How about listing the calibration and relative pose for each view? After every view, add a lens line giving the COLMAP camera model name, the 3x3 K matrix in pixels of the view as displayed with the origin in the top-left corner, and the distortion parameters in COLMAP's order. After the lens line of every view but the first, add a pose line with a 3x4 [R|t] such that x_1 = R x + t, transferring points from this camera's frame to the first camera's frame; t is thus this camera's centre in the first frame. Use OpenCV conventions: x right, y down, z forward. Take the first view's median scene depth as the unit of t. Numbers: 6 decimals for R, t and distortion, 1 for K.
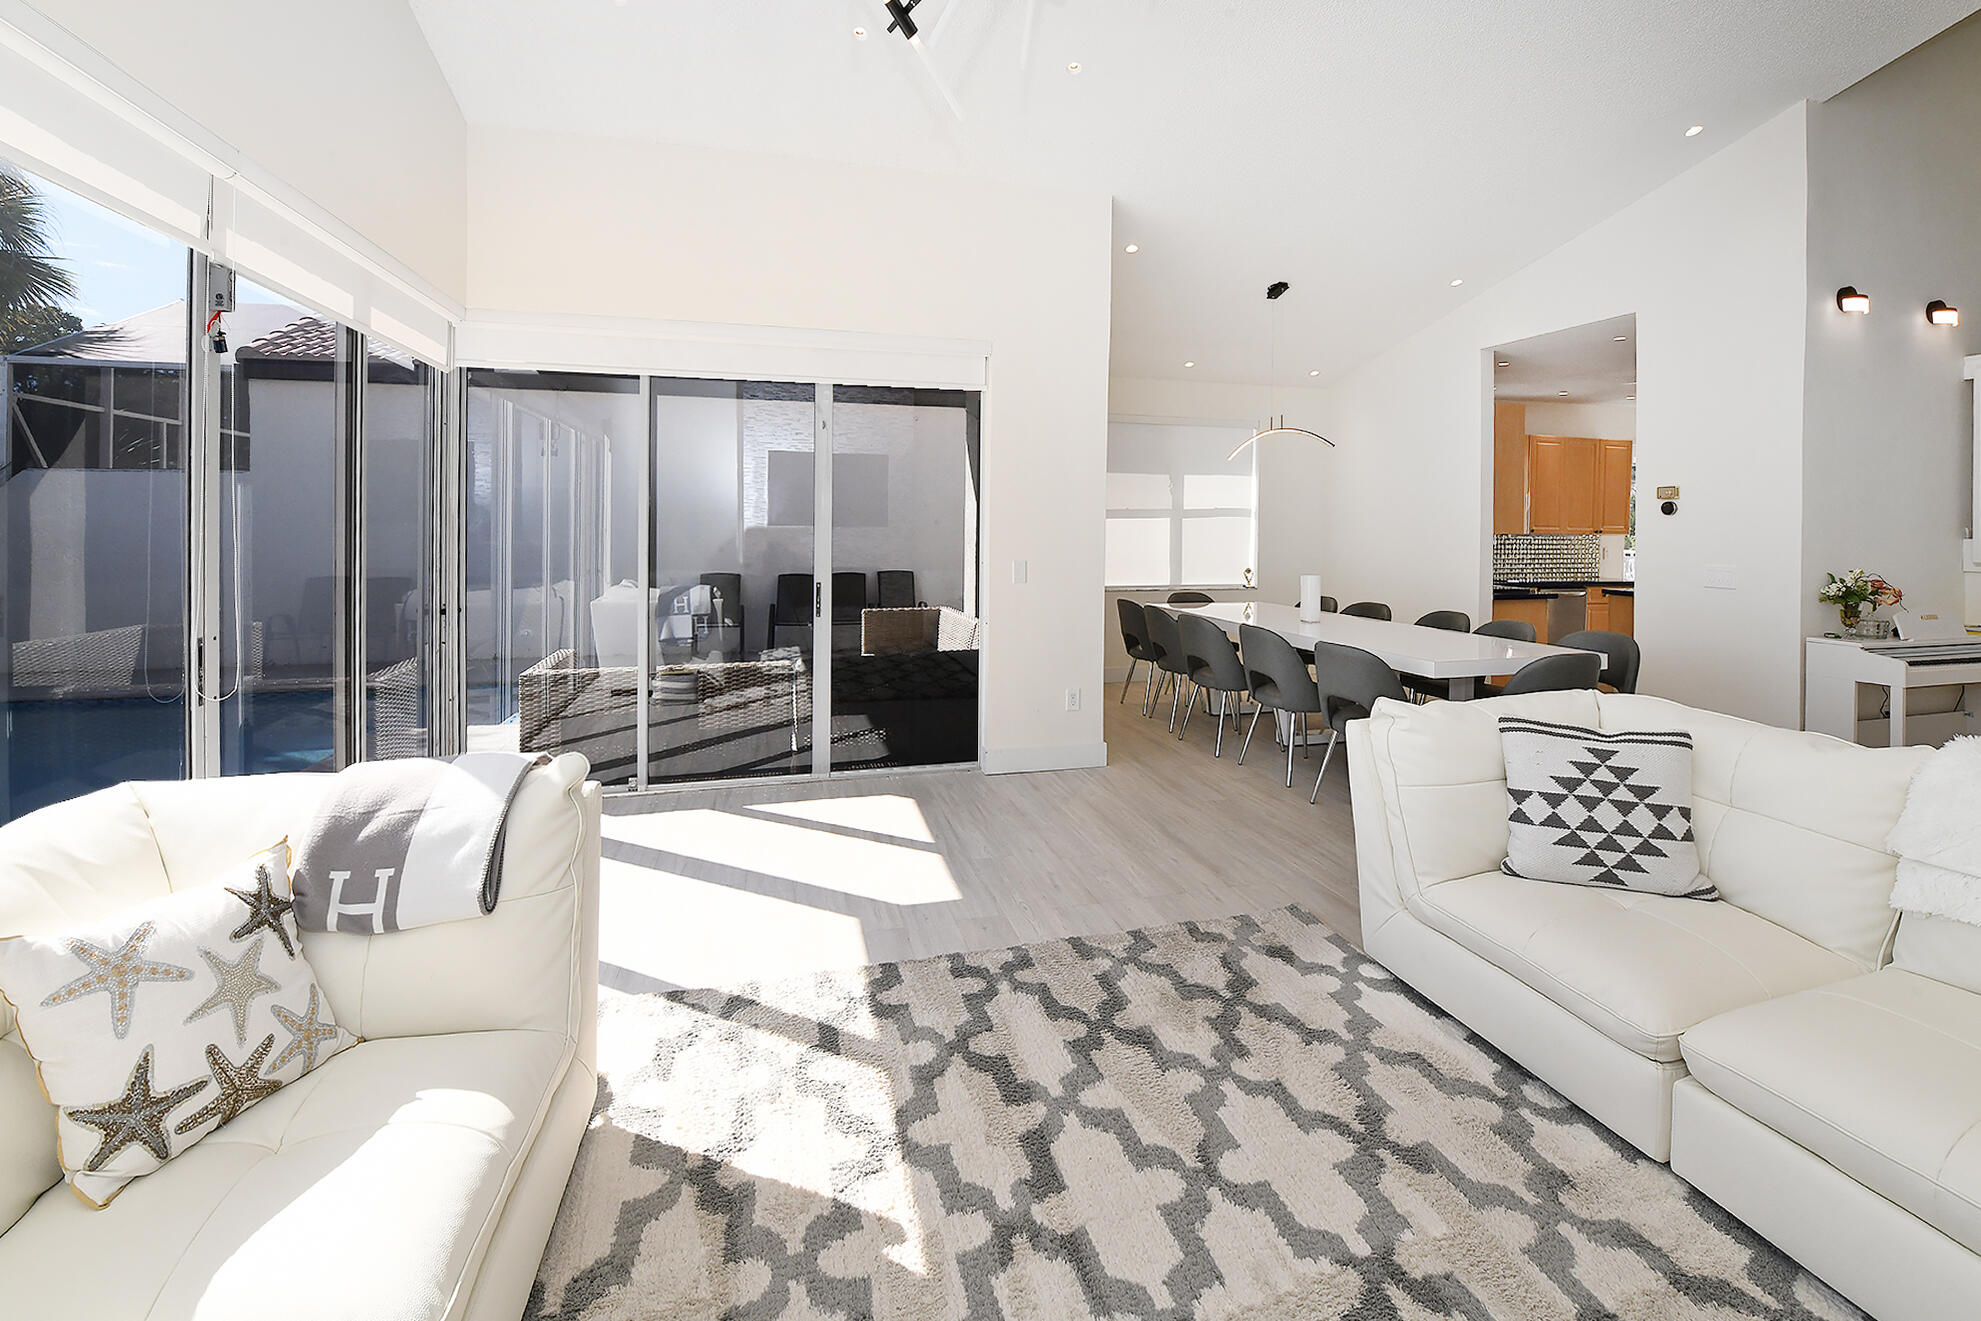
lens RADIAL K [[835.6, 0, 1019.2], [0, 835.6, 518.7], [0, 0, 1]] dist [-0.016234, -0.000764]
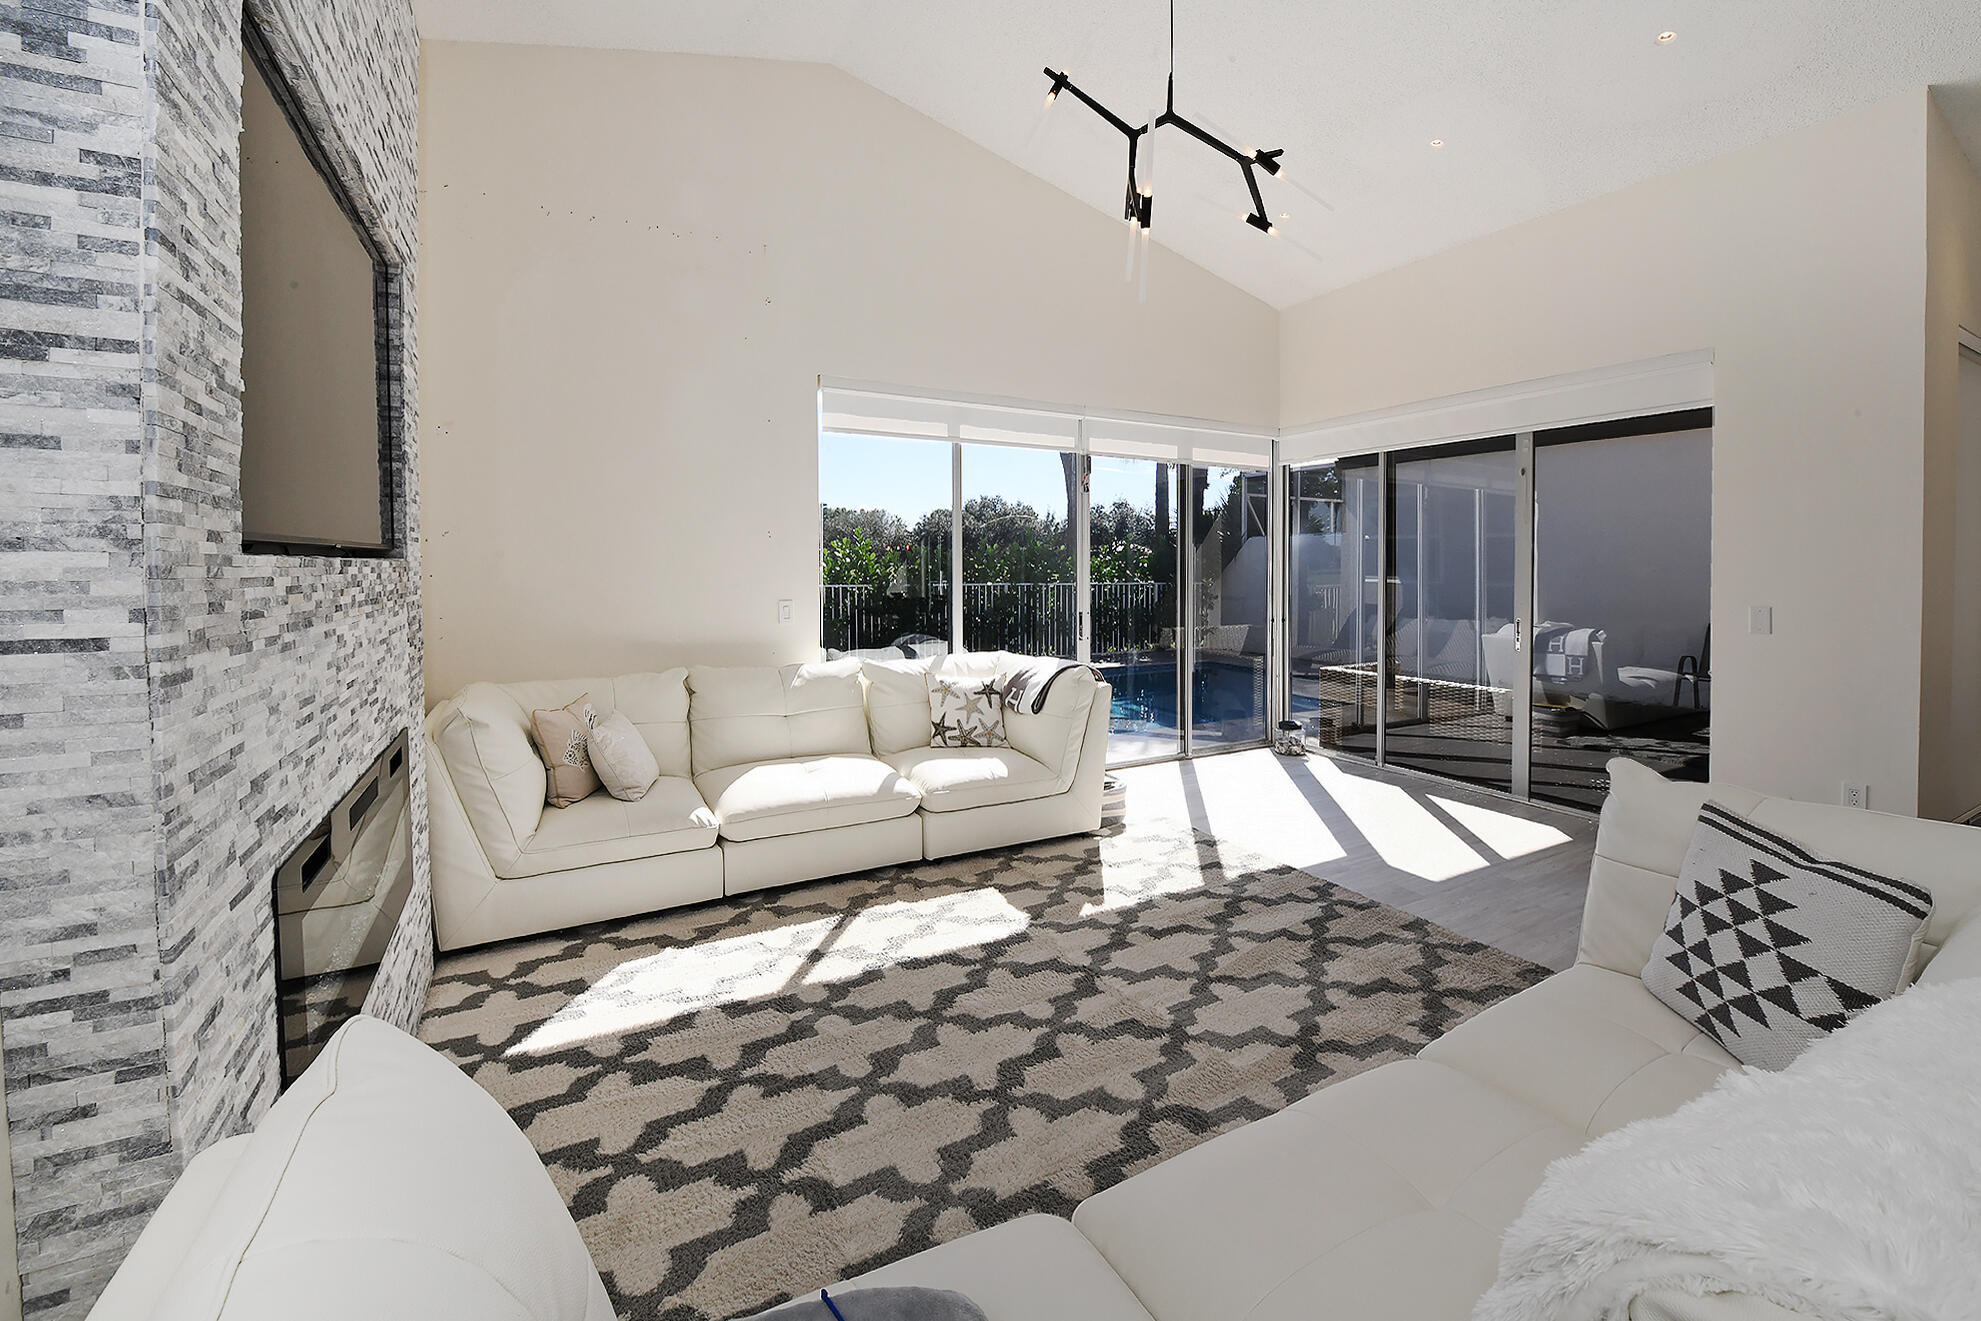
lens RADIAL K [[835.9, 0, 1021.0], [0, 835.9, 579.8], [0, 0, 1]] dist [-0.002746, -0.000955]
pose [[0.244280, 0.006673, -0.969682, 1.297587], [0.006285, 0.999944, 0.008465, 0.025351], [0.969684, -0.008162, 0.244225, 0.225244]]
